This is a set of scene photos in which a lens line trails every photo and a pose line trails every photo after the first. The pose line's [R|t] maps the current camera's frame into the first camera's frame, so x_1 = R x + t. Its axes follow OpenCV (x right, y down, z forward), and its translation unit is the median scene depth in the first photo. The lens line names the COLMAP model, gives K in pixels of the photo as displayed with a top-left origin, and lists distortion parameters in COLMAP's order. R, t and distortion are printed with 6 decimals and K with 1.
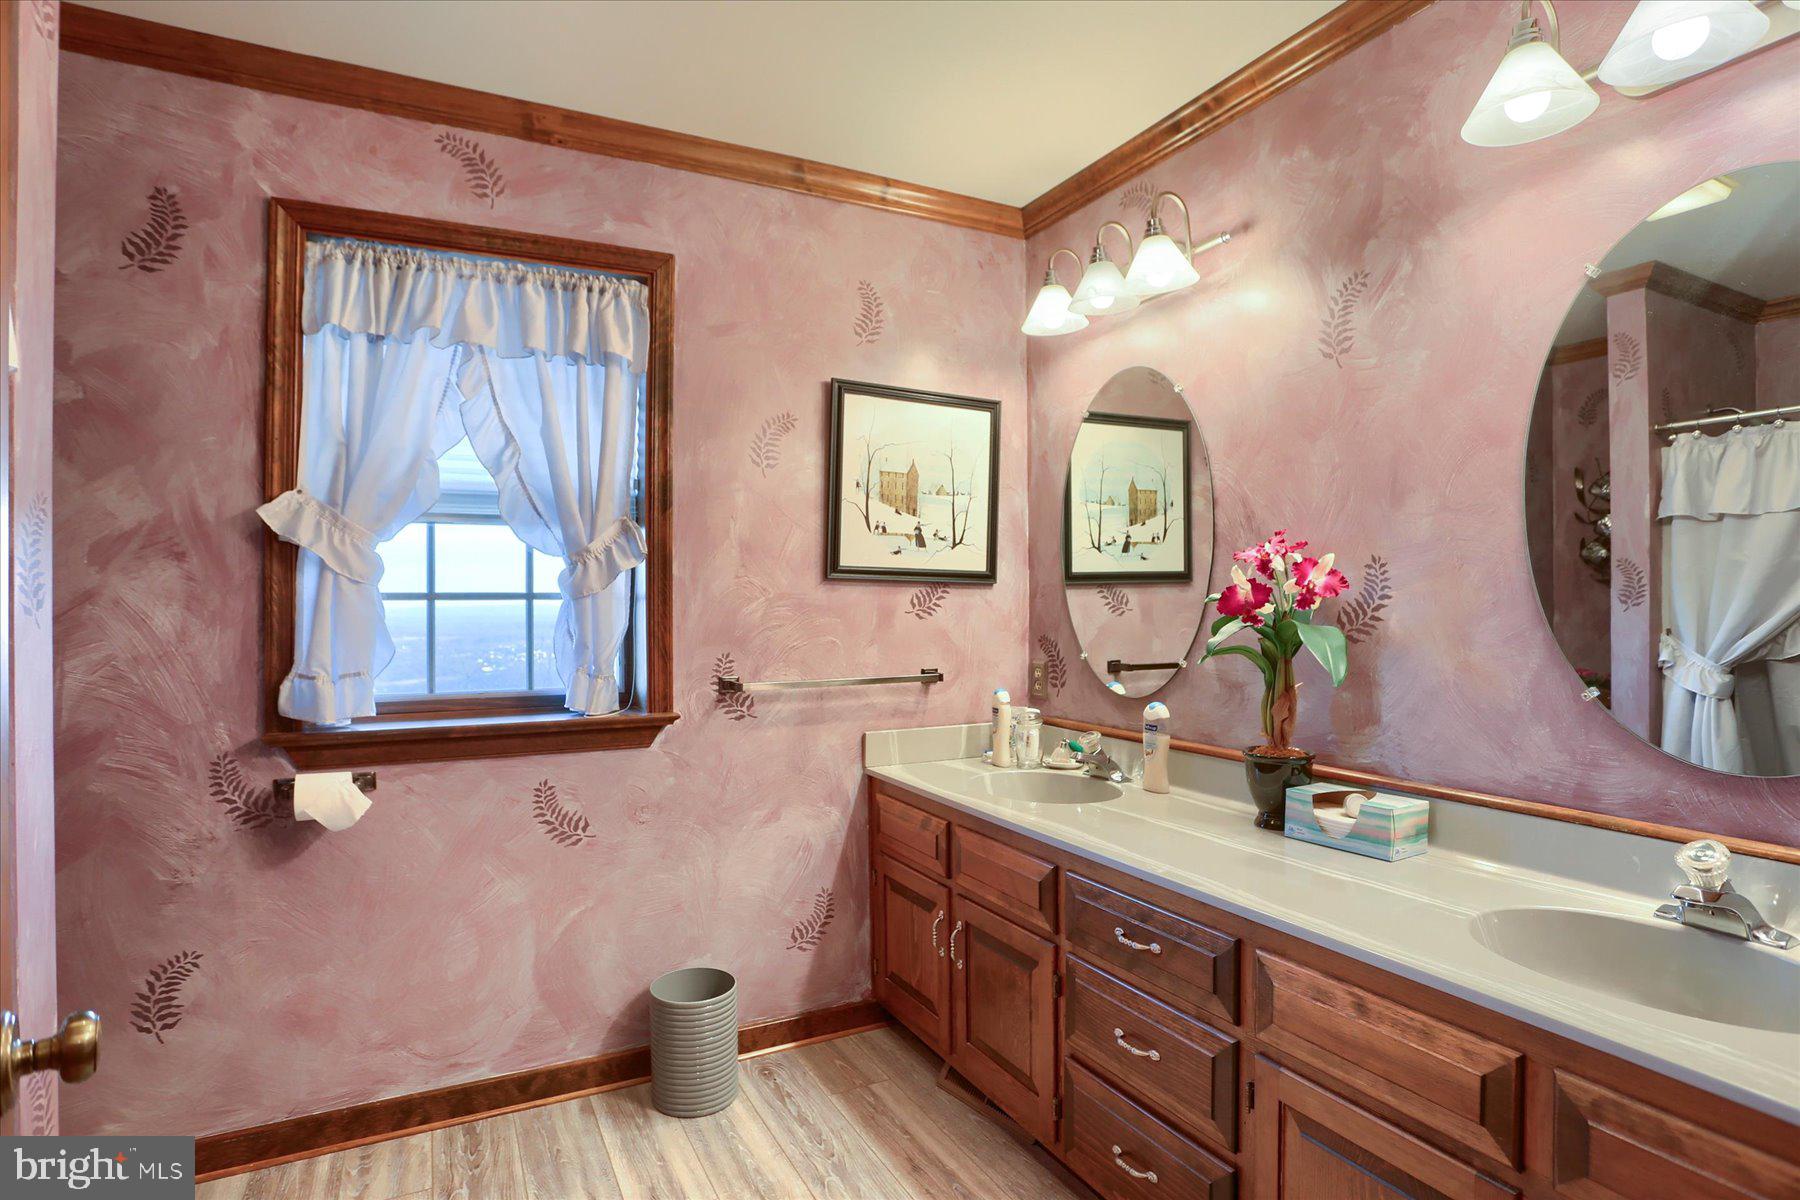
lens RADIAL K [[904.5, 0, 888.9], [0, 904.5, 598.1], [0, 0, 1]] dist [-0.063262, 0.018997]
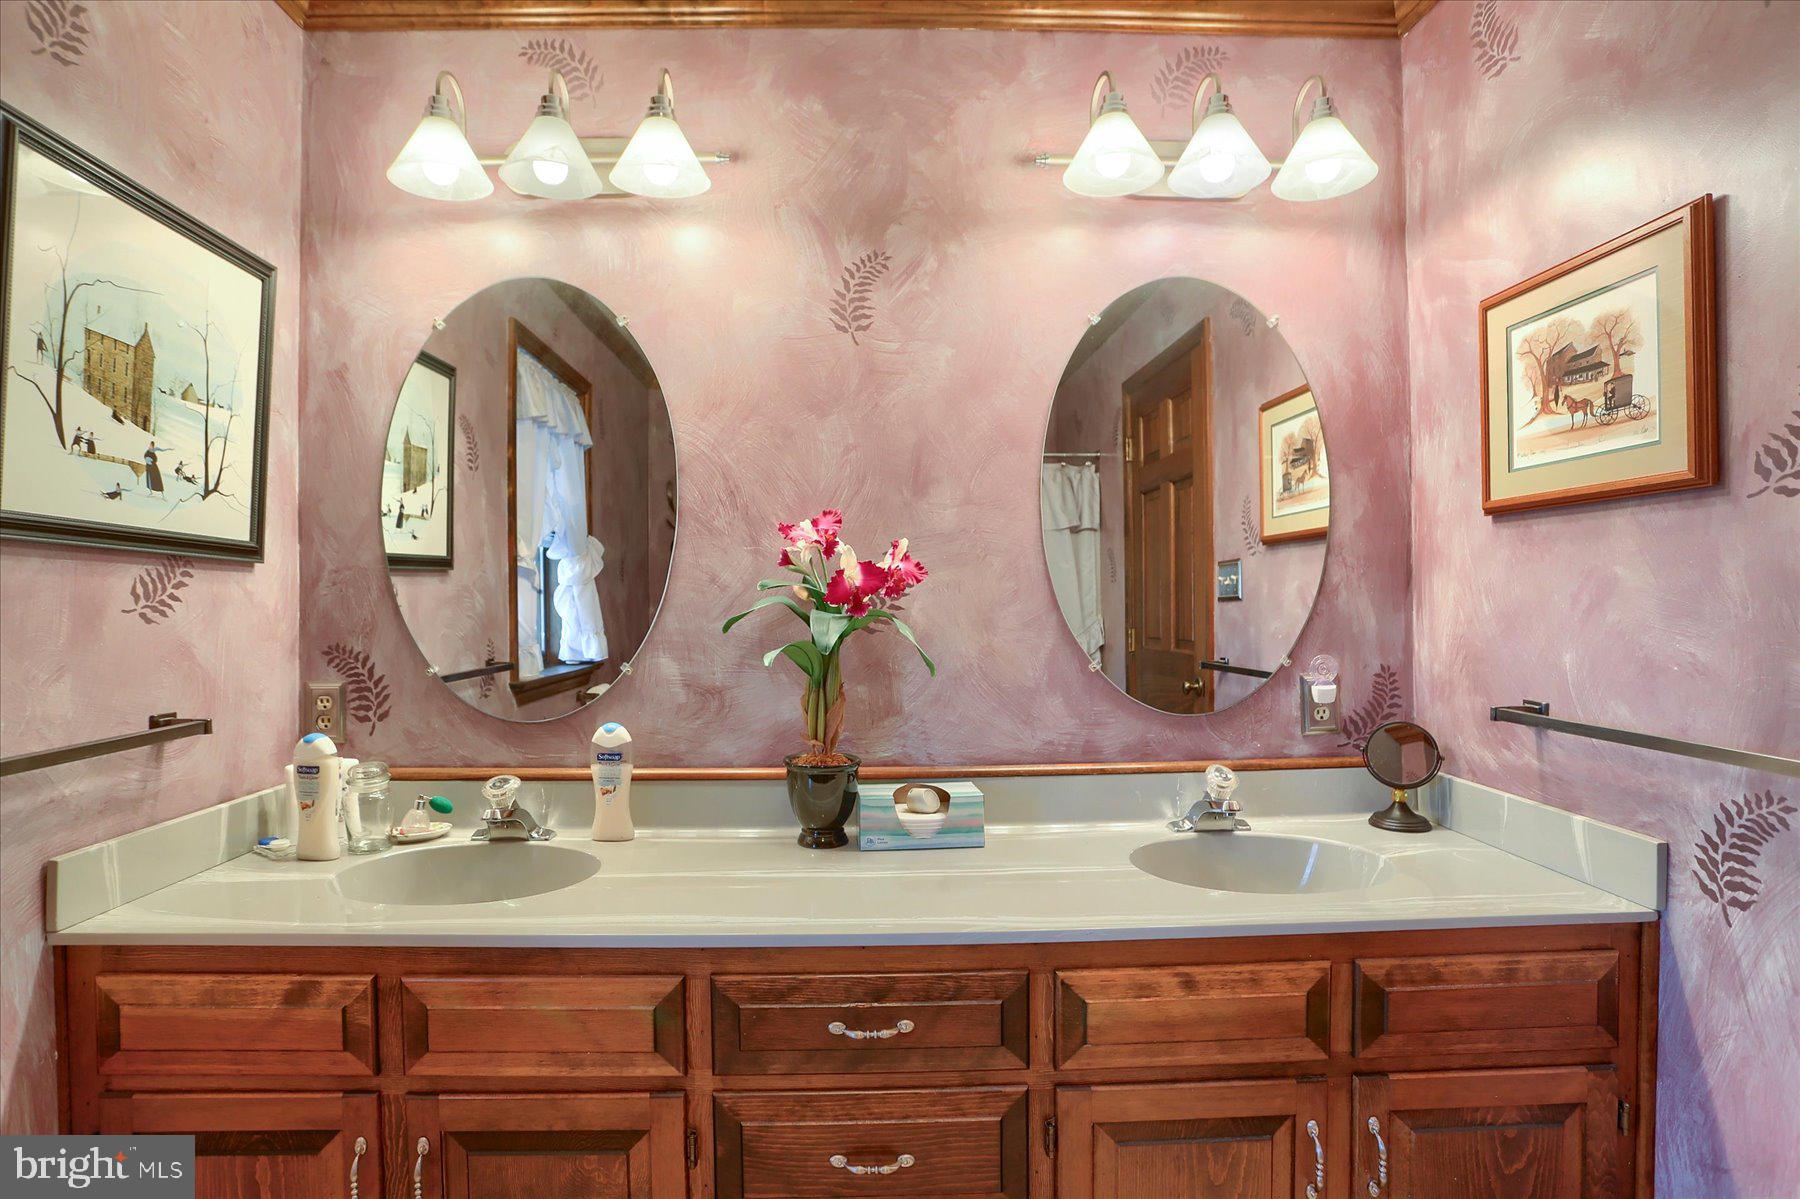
lens RADIAL K [[904.5, 0, 898.0], [0, 904.5, 590.1], [0, 0, 1]] dist [-0.063262, 0.018997]
pose [[0.437514, 0.009352, 0.899163, -0.335731], [0.002200, 0.999932, -0.011470, 0.014613], [-0.899209, 0.006996, 0.437464, 0.534634]]
